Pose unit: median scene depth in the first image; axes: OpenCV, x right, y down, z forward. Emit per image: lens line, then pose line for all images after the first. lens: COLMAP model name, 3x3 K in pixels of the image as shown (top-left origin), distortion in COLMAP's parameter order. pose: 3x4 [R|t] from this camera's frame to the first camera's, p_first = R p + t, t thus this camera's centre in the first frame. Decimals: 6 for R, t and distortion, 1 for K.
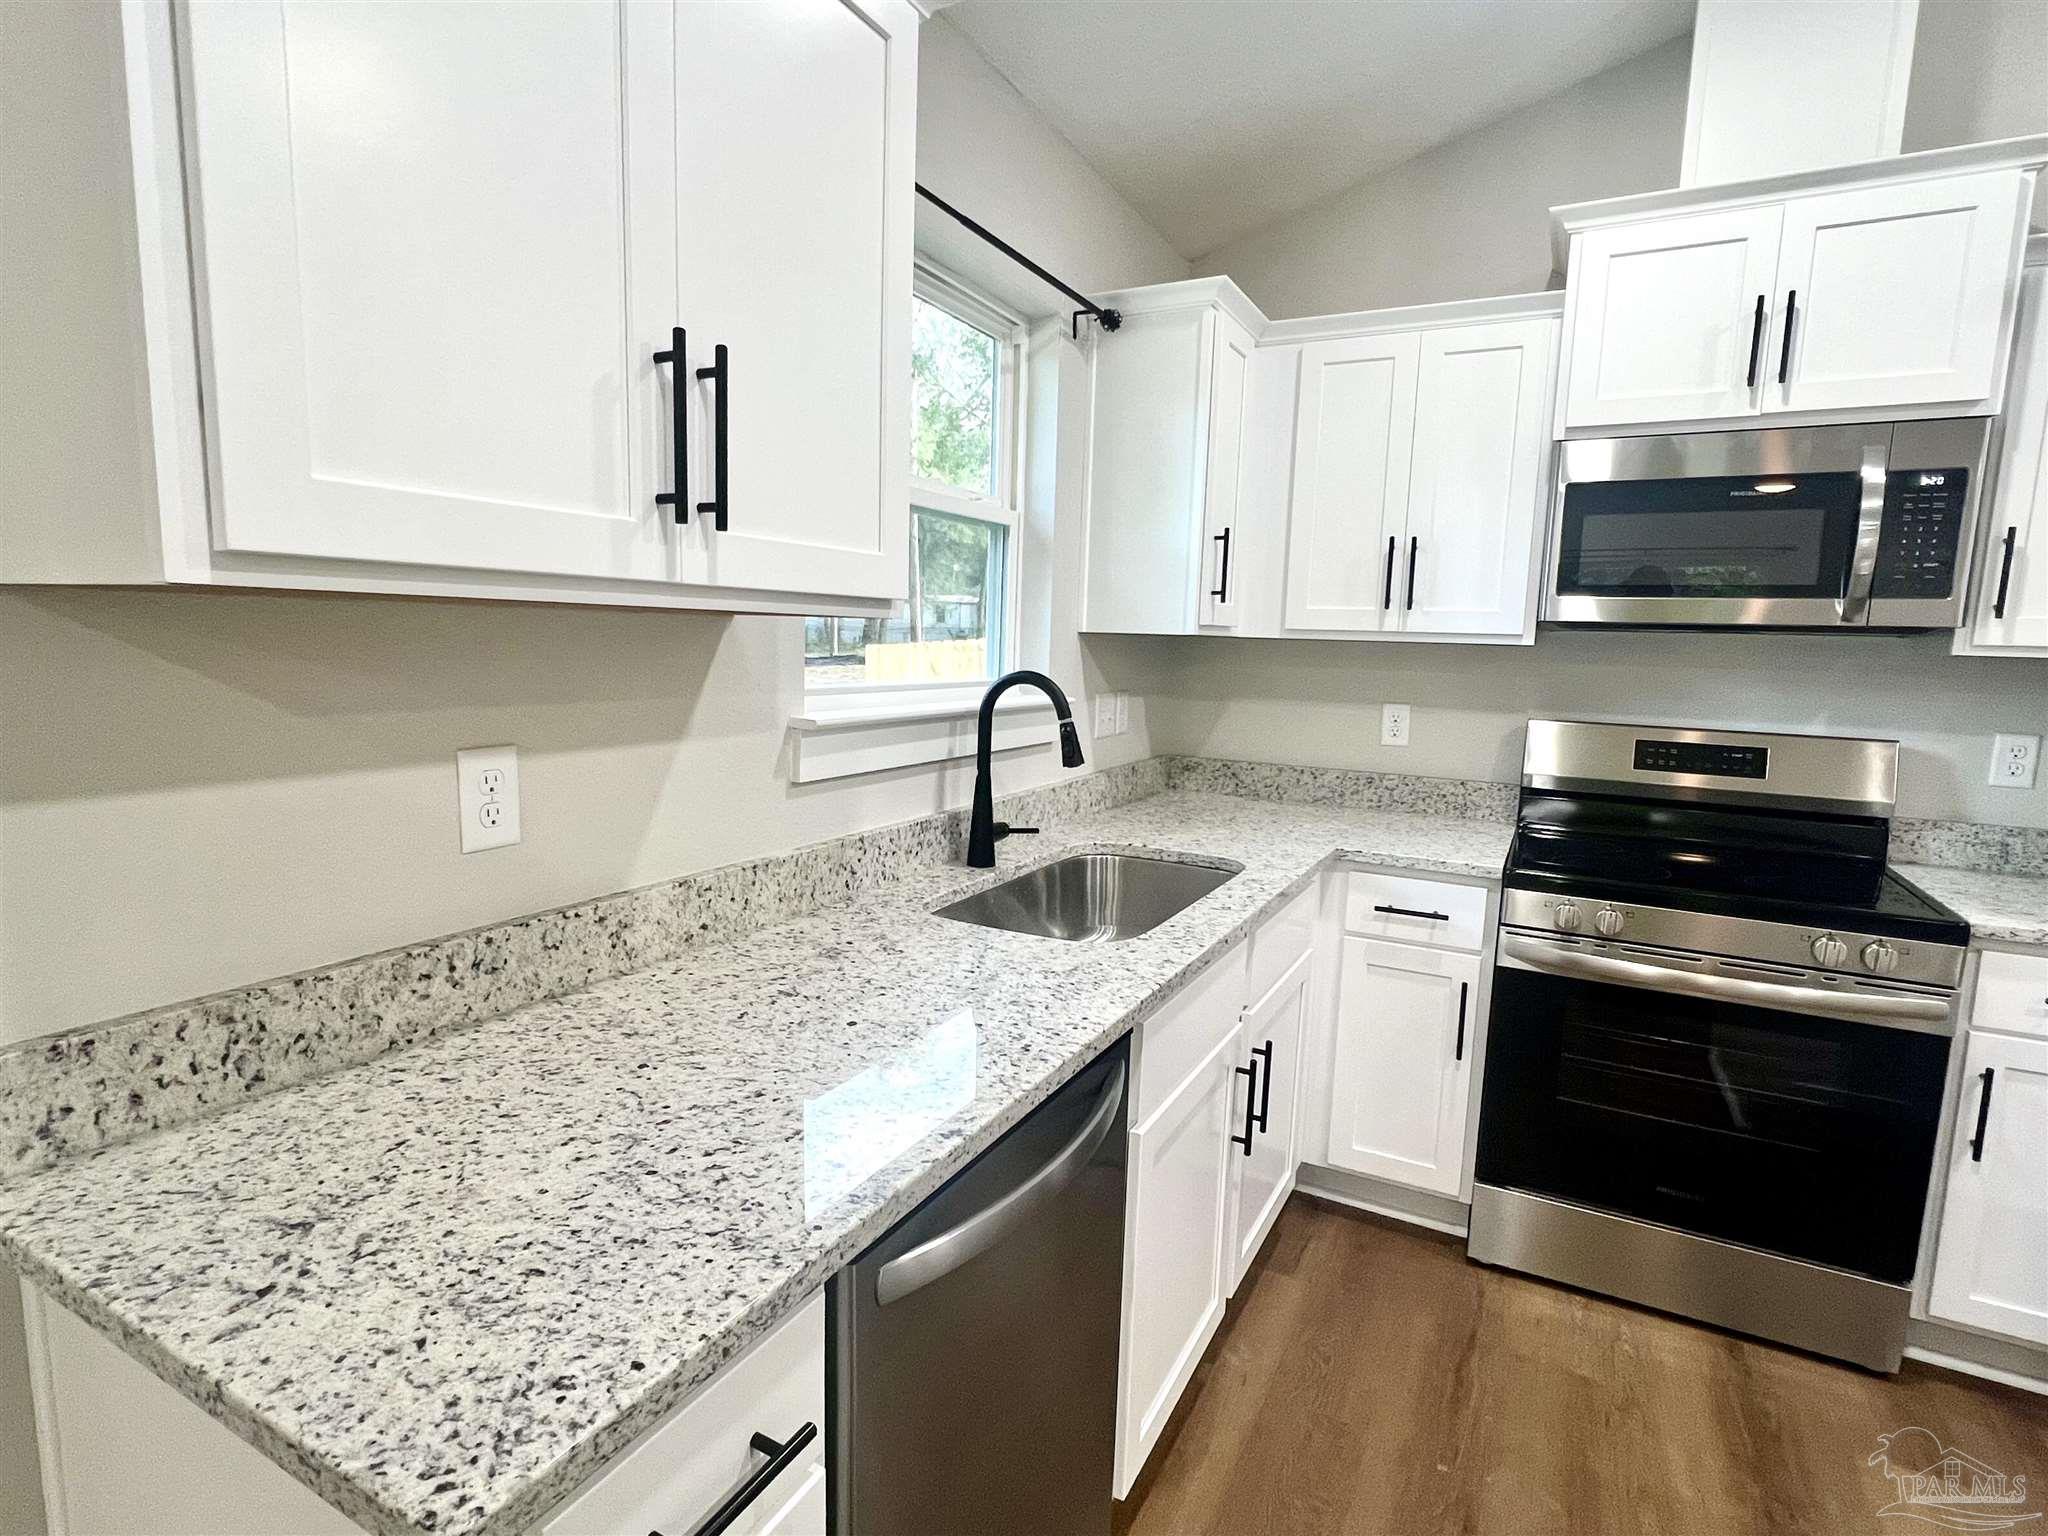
lens RADIAL K [[1037.5, 0, 1012.8], [0, 1037.5, 770.9], [0, 0, 1]] dist [-0.002503, -0.000302]
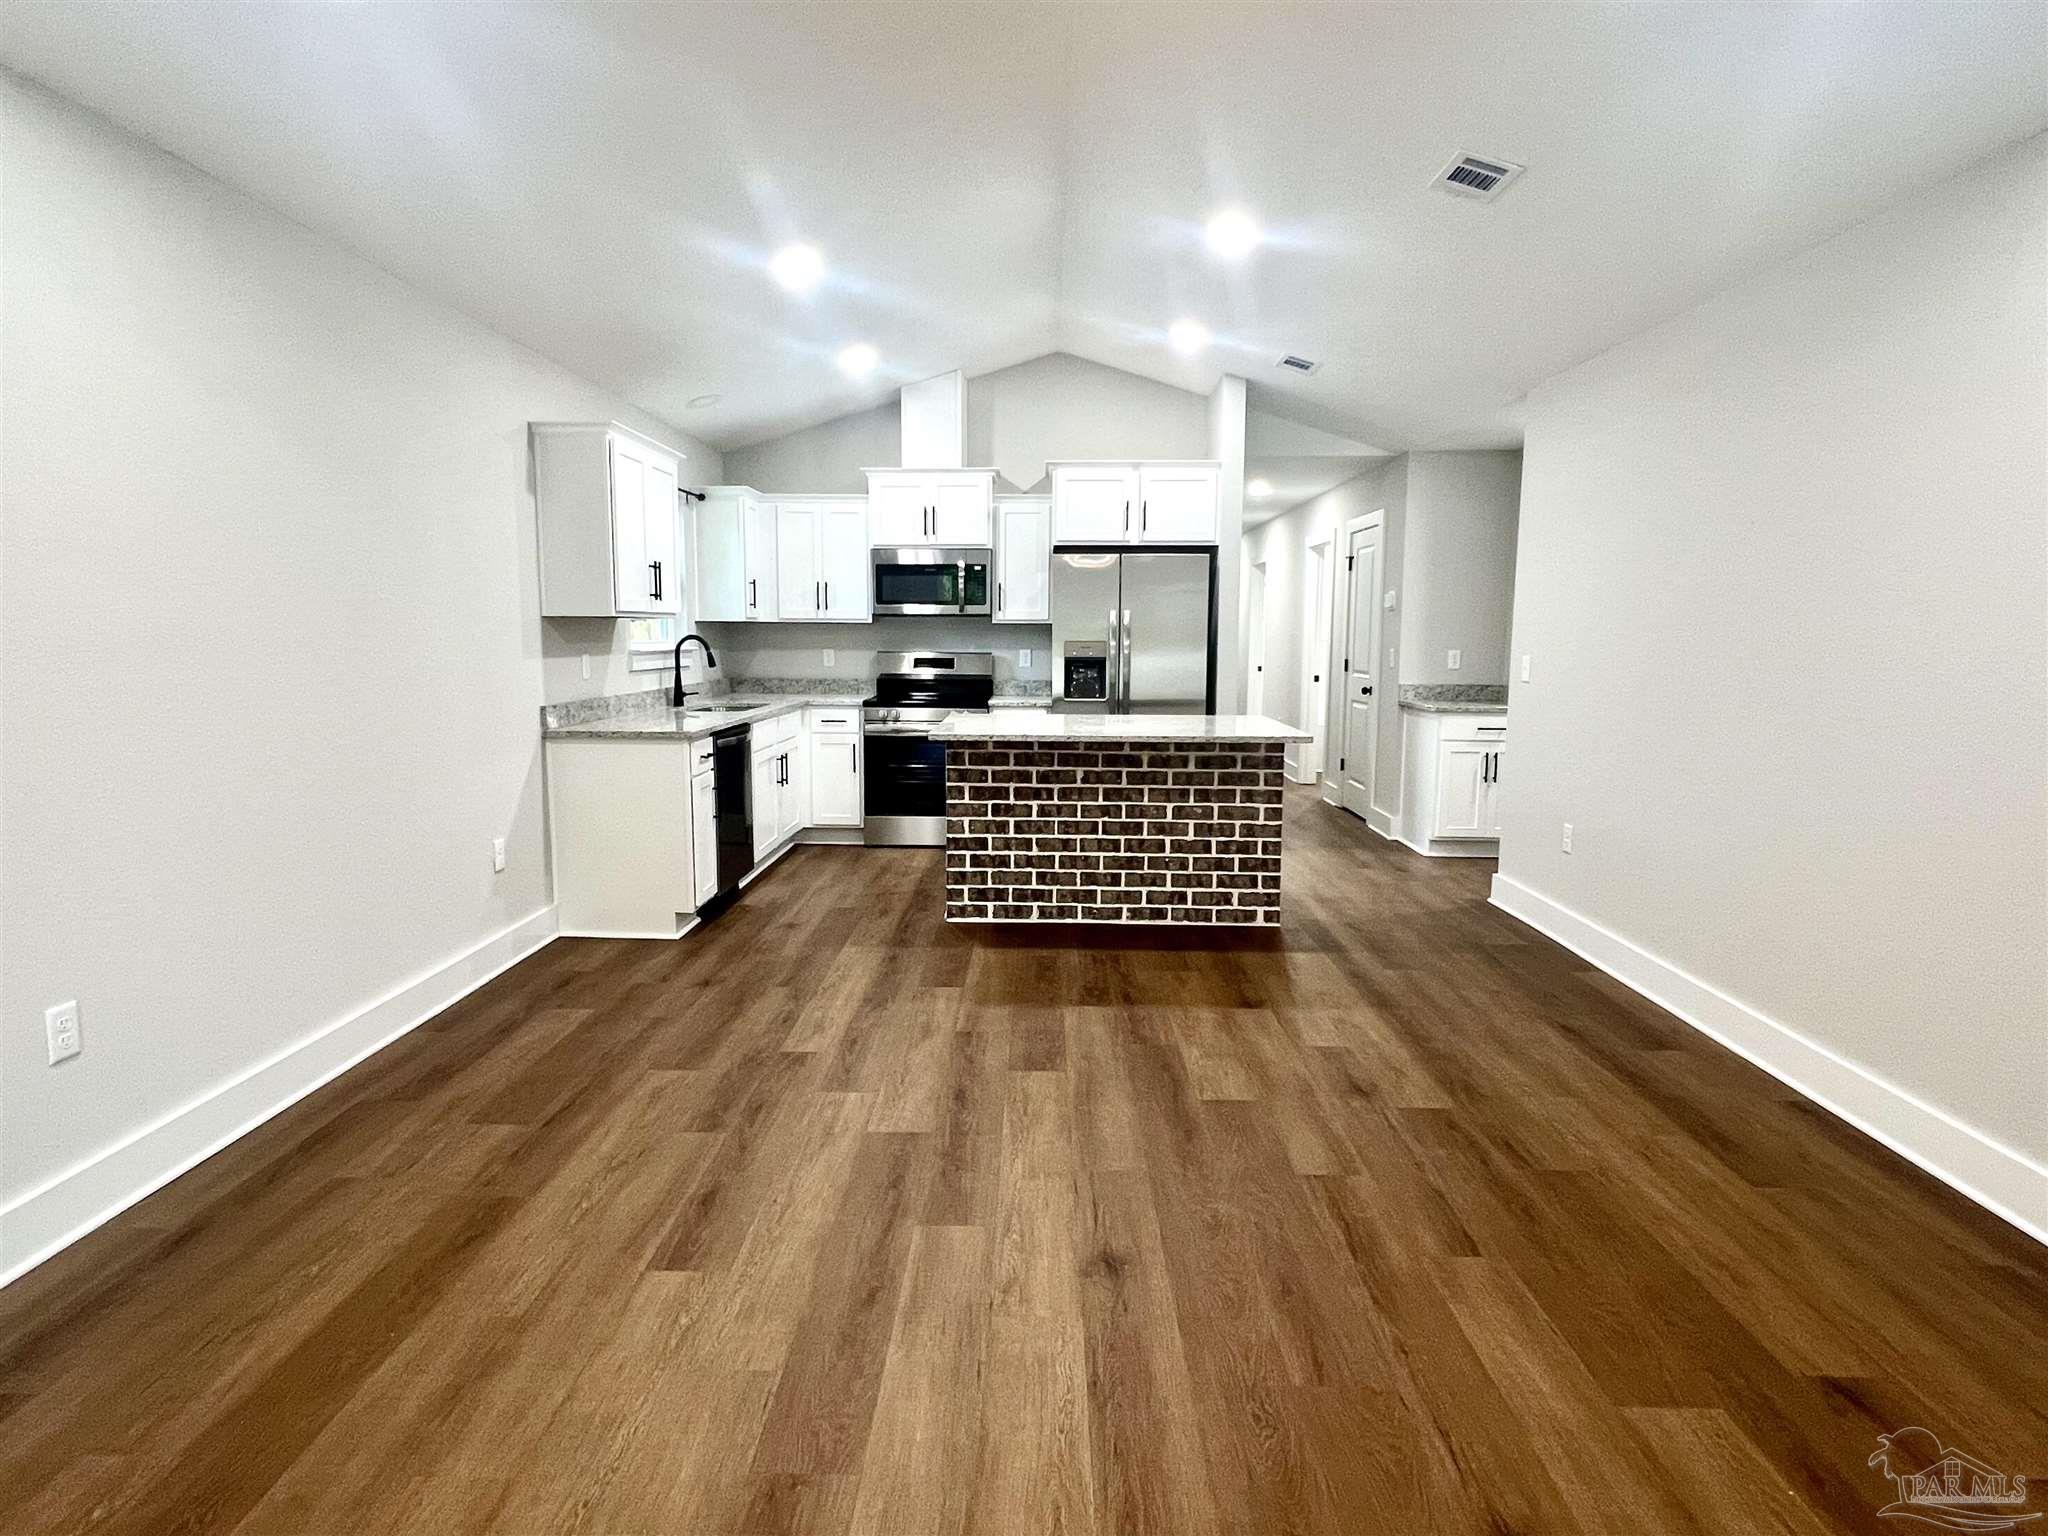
lens RADIAL K [[1114.1, 0, 1008.6], [0, 1114.1, 777.7], [0, 0, 1]] dist [0.002251, 0.000119]
pose [[0.895271, -0.081954, 0.437920, -0.559609], [0.078083, 0.996585, 0.026875, 0.269597], [-0.438626, 0.010134, 0.898612, -2.049730]]
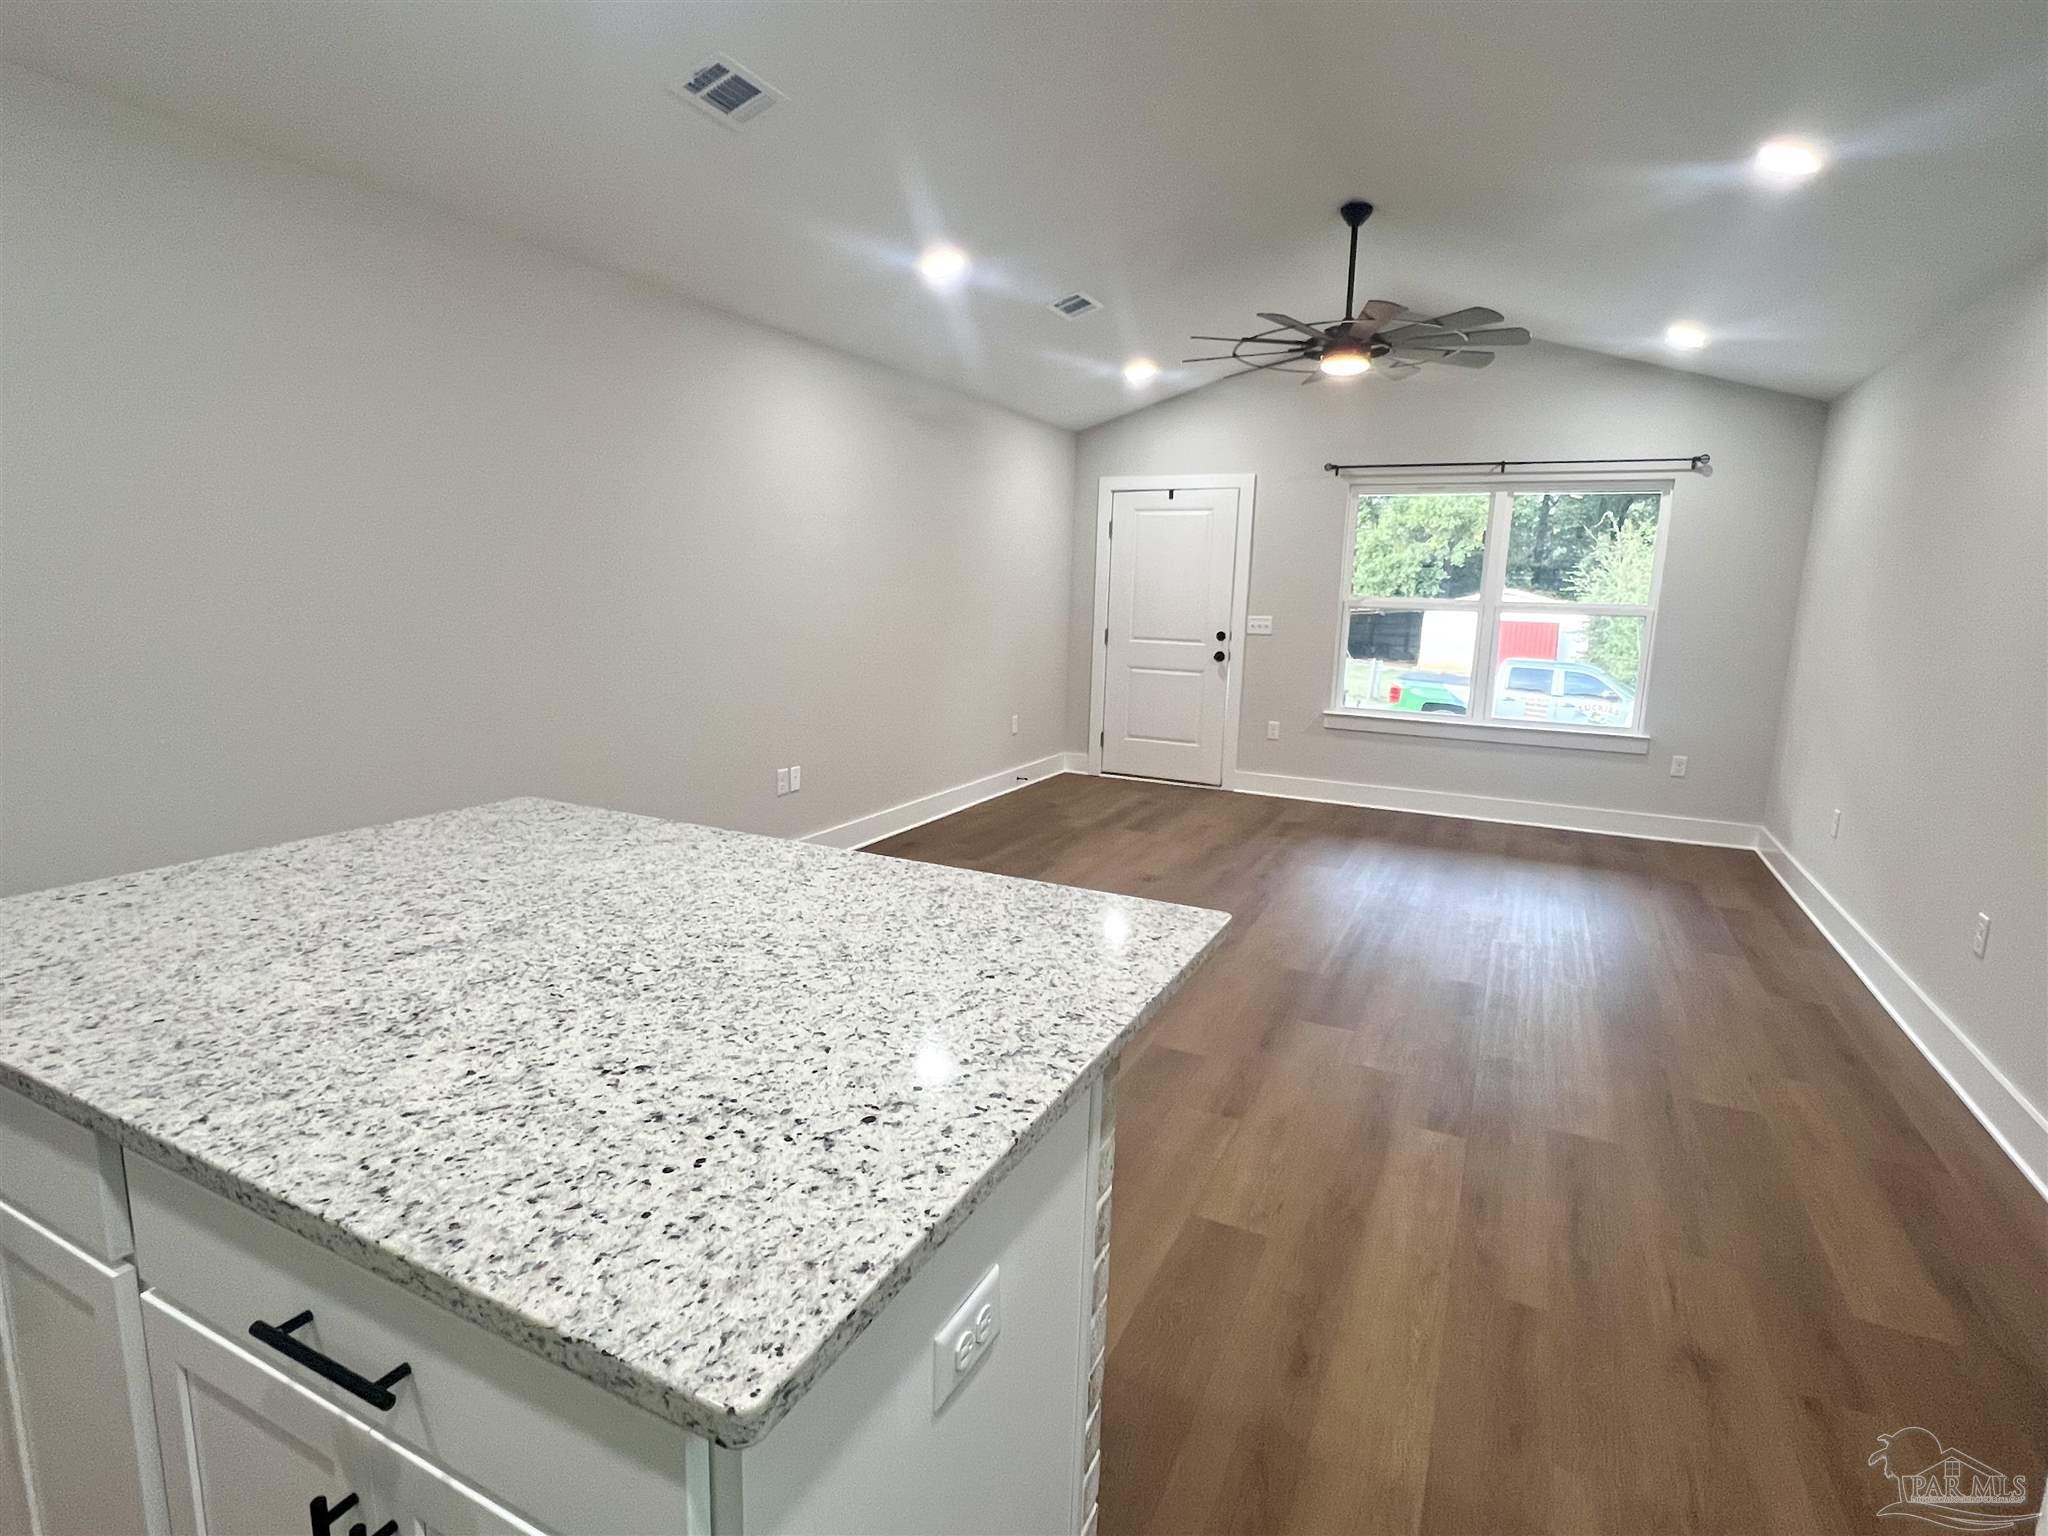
lens RADIAL K [[1037.5, 0, 1012.8], [0, 1037.5, 770.9], [0, 0, 1]] dist [-0.002503, -0.000302]
pose [[-0.998030, -0.049713, -0.038282, 0.480444], [-0.059007, 0.951074, 0.303276, -0.098276], [0.021332, 0.304938, -0.952133, 0.725433]]
